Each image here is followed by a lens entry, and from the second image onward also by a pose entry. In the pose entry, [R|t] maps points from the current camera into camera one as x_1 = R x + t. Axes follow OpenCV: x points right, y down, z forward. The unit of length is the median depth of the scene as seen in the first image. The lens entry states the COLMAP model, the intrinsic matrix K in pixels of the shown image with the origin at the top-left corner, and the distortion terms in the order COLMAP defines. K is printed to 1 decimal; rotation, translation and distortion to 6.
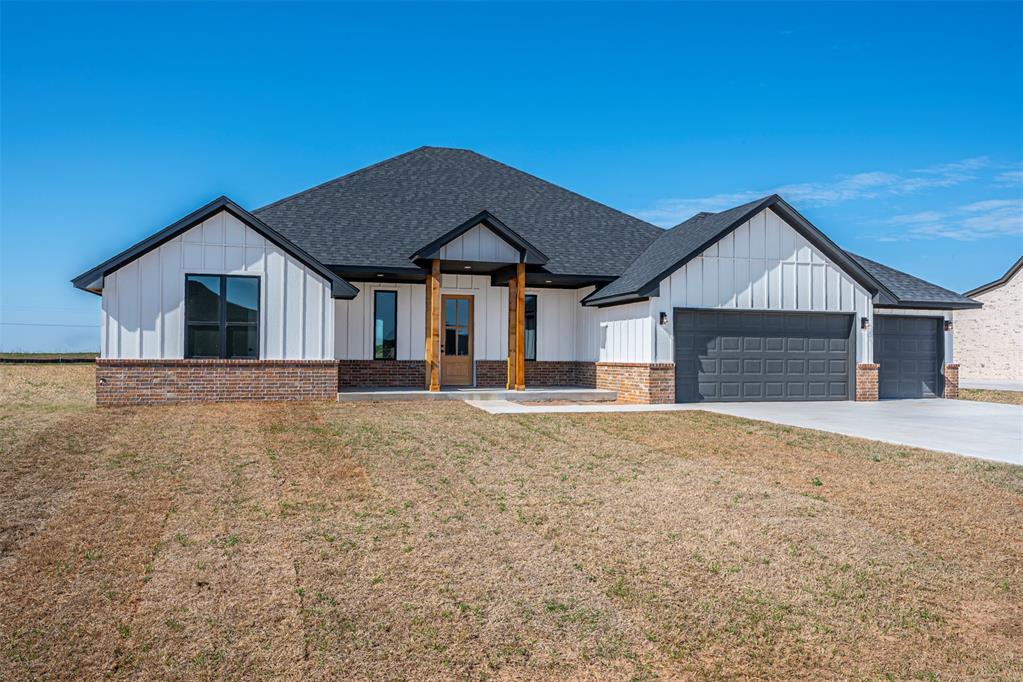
lens RADIAL K [[765.7, 0, 515.5], [0, 765.7, 344.4], [0, 0, 1]] dist [-0.001286, -0.001077]
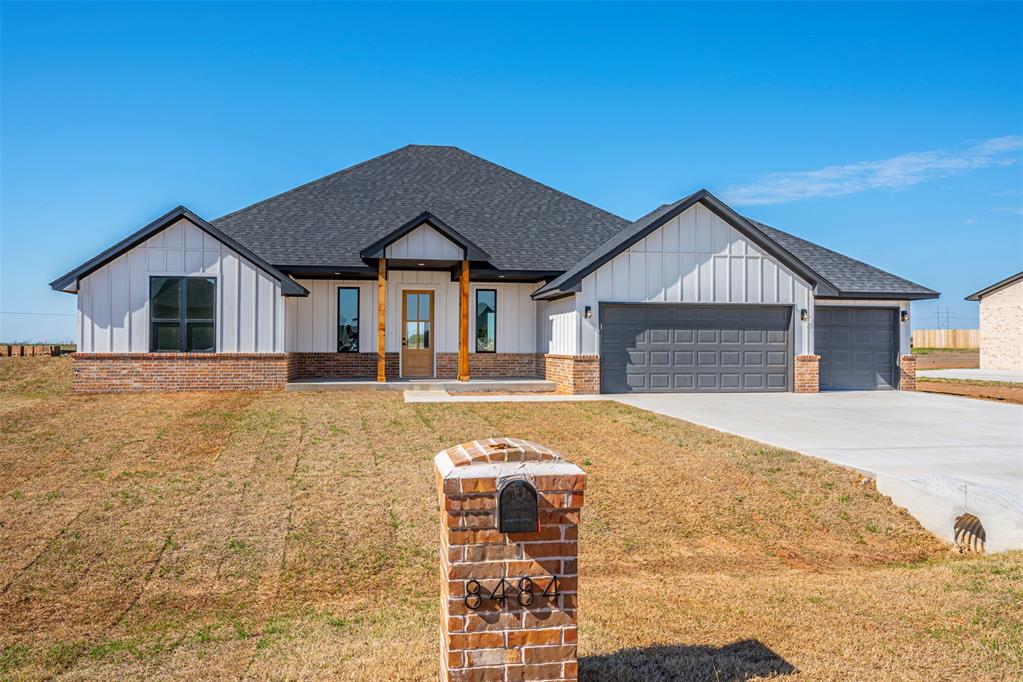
lens RADIAL K [[811.0, 0, 512.7], [0, 811.0, 337.9], [0, 0, 1]] dist [0.002057, 0.000376]
pose [[0.992873, -0.004268, -0.119098, 0.215562], [0.005080, 0.999966, 0.006519, -0.006867], [0.119066, -0.007078, 0.992861, -0.103469]]
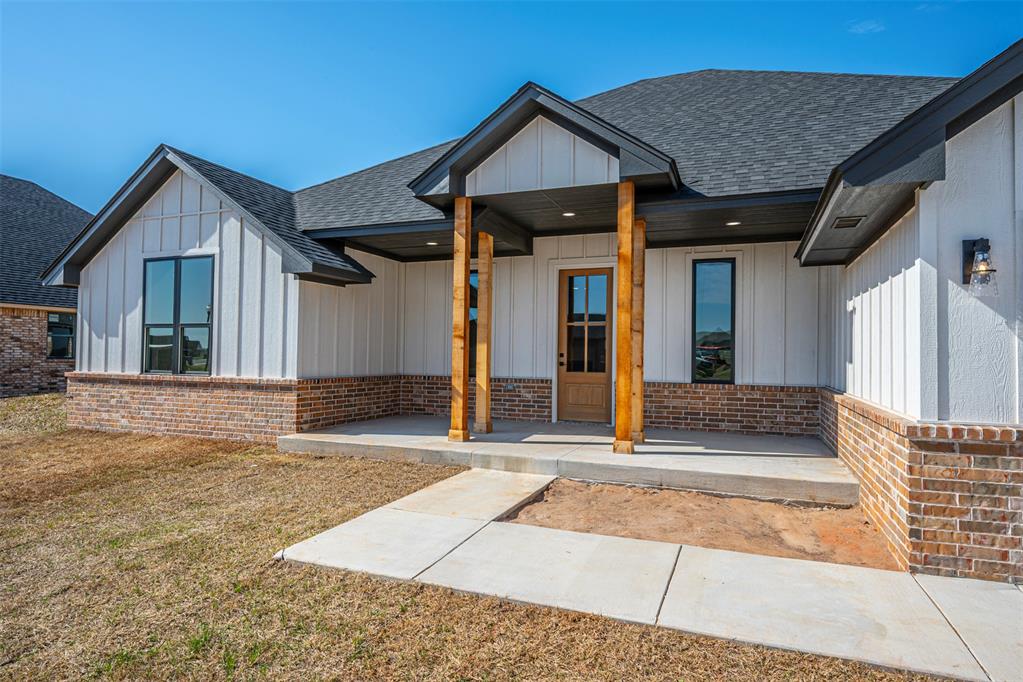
lens RADIAL K [[581.8, 0, 515.1], [0, 581.8, 345.2], [0, 0, 1]] dist [-0.002188, -0.001260]
pose [[0.785458, -0.007138, -0.618874, 0.185788], [0.003735, 0.999970, -0.006793, -0.003429], [0.618904, 0.003024, 0.785461, 0.714693]]
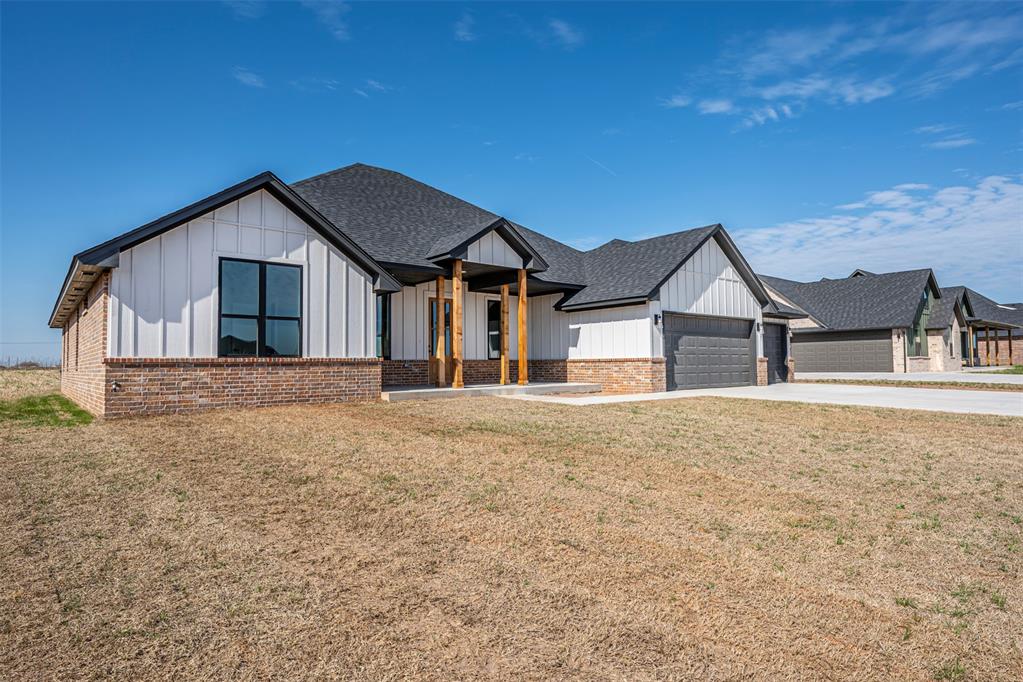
lens RADIAL K [[581.8, 0, 511.9], [0, 581.8, 336.9], [0, 0, 1]] dist [-0.002188, -0.001260]
pose [[0.918325, 0.003865, 0.395809, -0.355772], [0.009694, 0.999433, -0.032251, 0.018546], [-0.395709, 0.033454, 0.917766, 0.257859]]
